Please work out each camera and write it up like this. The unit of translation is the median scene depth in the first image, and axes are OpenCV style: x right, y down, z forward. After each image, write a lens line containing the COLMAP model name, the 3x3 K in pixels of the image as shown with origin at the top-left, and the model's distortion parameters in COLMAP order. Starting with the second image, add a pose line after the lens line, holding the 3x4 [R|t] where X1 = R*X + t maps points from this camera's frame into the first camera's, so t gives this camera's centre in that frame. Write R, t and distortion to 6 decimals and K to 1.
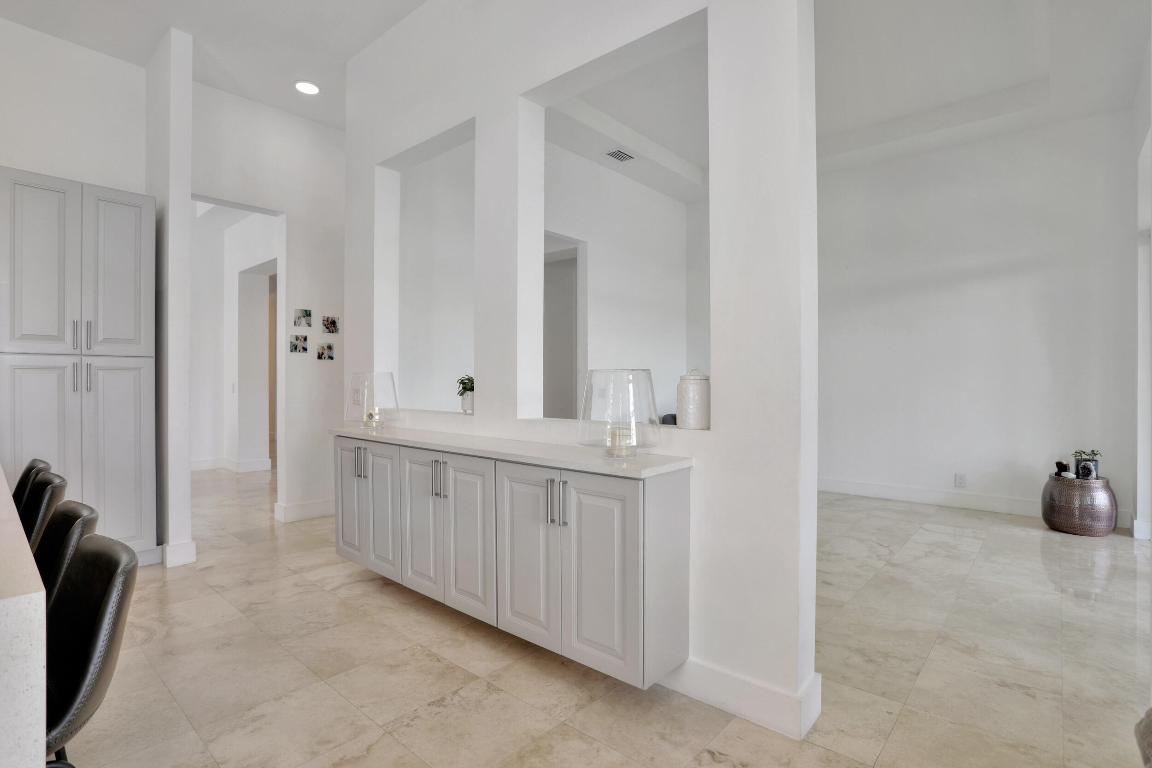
lens RADIAL K [[567.8, 0, 577.7], [0, 567.8, 379.4], [0, 0, 1]] dist [-0.064307, 0.026453]
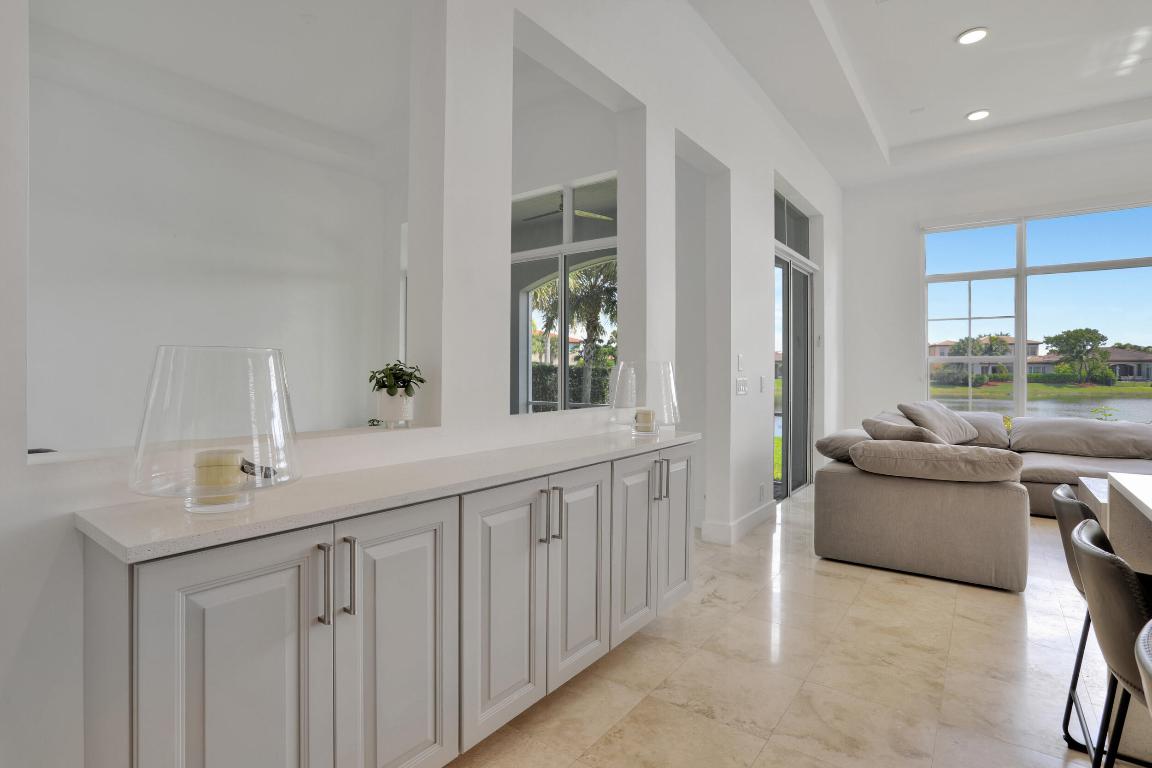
lens RADIAL K [[567.8, 0, 577.7], [0, 567.8, 379.4], [0, 0, 1]] dist [-0.064307, 0.026453]
pose [[-0.076437, -0.017337, 0.996924, -0.564460], [-0.003193, 0.999848, 0.017143, 0.000756], [-0.997069, -0.001873, -0.076481, 0.626723]]
